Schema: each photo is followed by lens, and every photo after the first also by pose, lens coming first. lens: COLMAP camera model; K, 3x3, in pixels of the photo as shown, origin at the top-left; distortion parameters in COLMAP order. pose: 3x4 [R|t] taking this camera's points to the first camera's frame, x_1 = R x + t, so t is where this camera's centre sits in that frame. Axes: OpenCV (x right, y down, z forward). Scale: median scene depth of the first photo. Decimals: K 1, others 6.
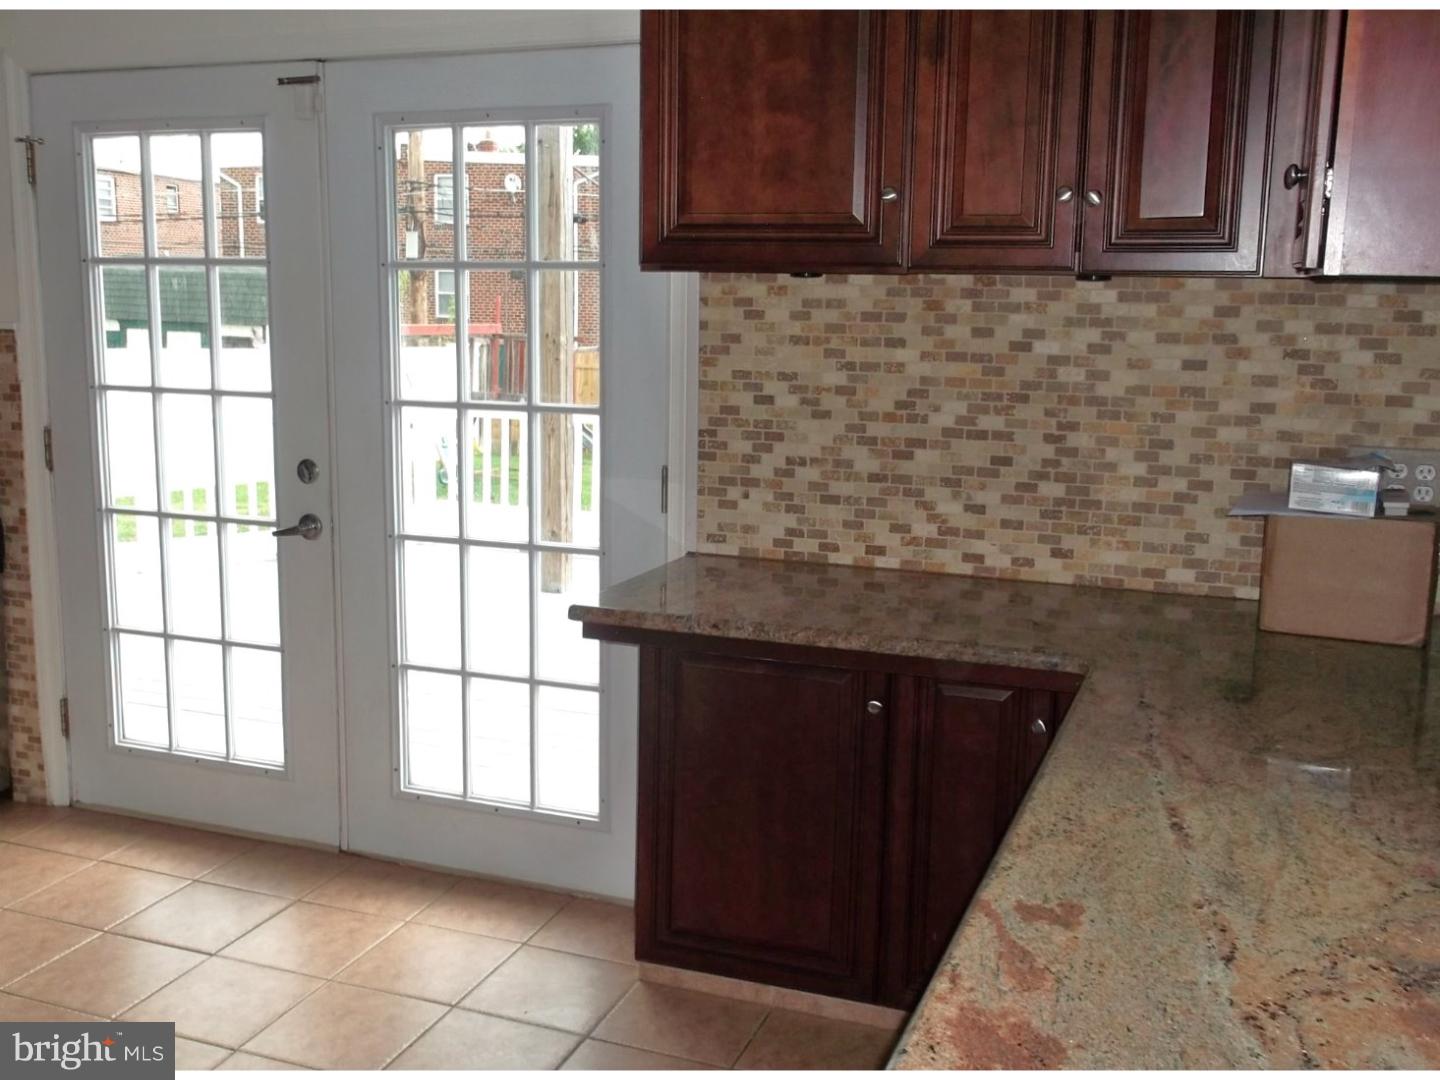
lens RADIAL K [[1476.6, 0, 709.4], [0, 1476.6, 547.1], [0, 0, 1]] dist [0.011155, 0.000000]
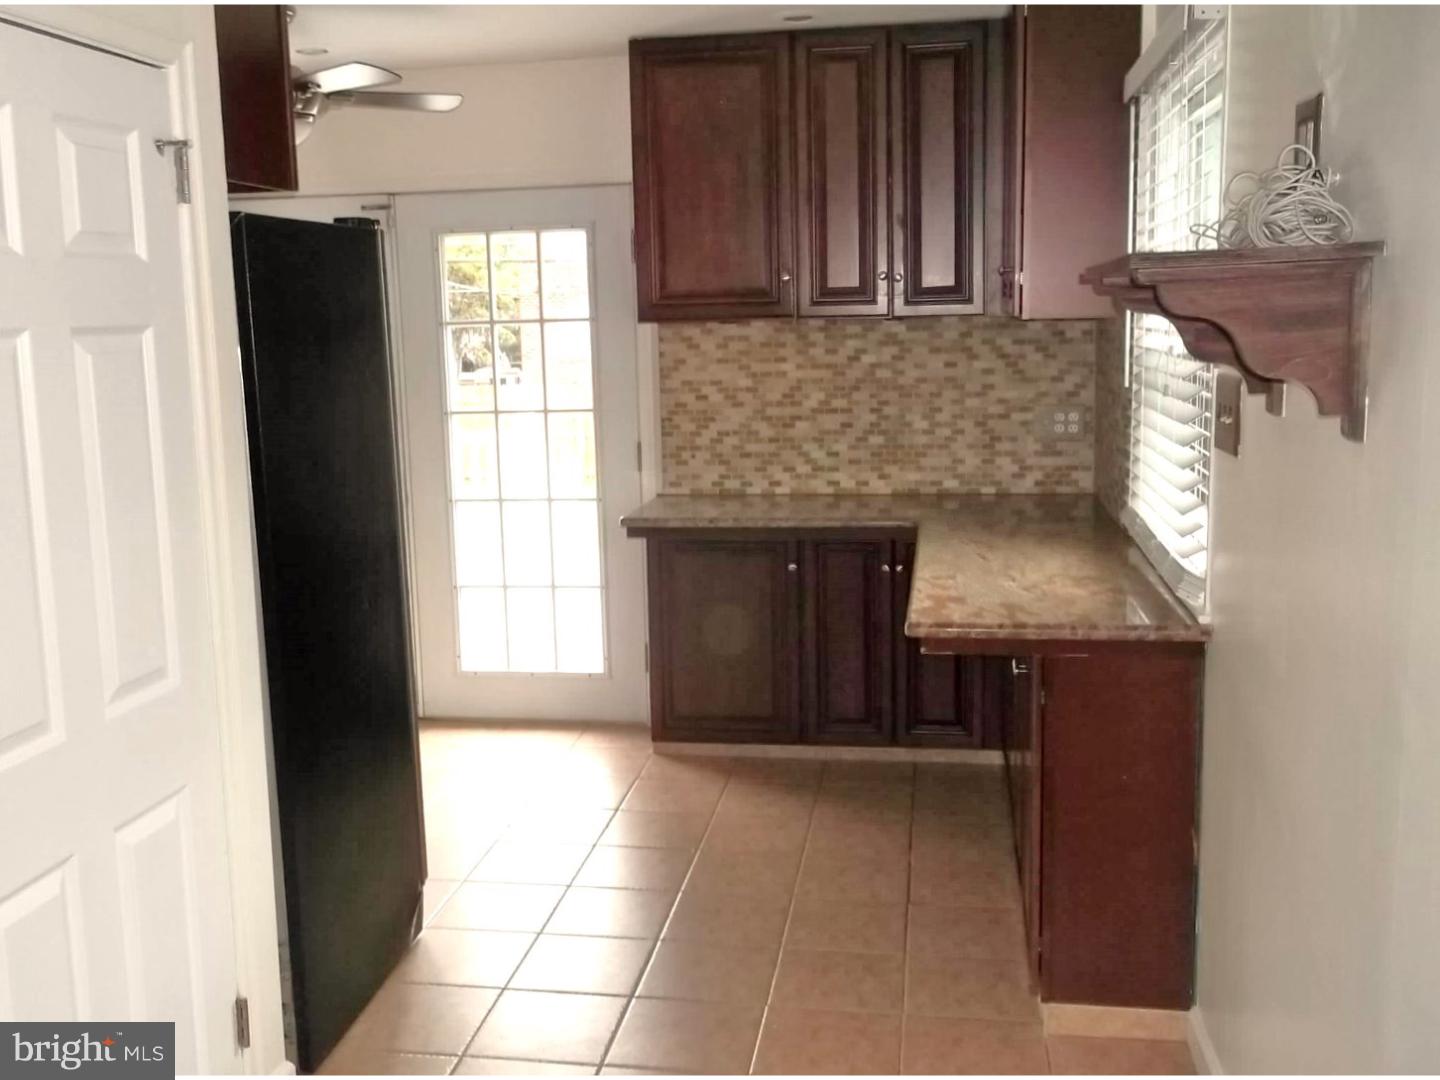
lens RADIAL K [[1476.6, 0, 725.7], [0, 1476.6, 537.0], [0, 0, 1]] dist [0.011155, 0.000000]
pose [[0.975299, -0.068428, 0.210022, -0.308072], [0.073465, 0.997165, -0.016266, 0.088637], [-0.208313, 0.031294, 0.977561, -0.645741]]
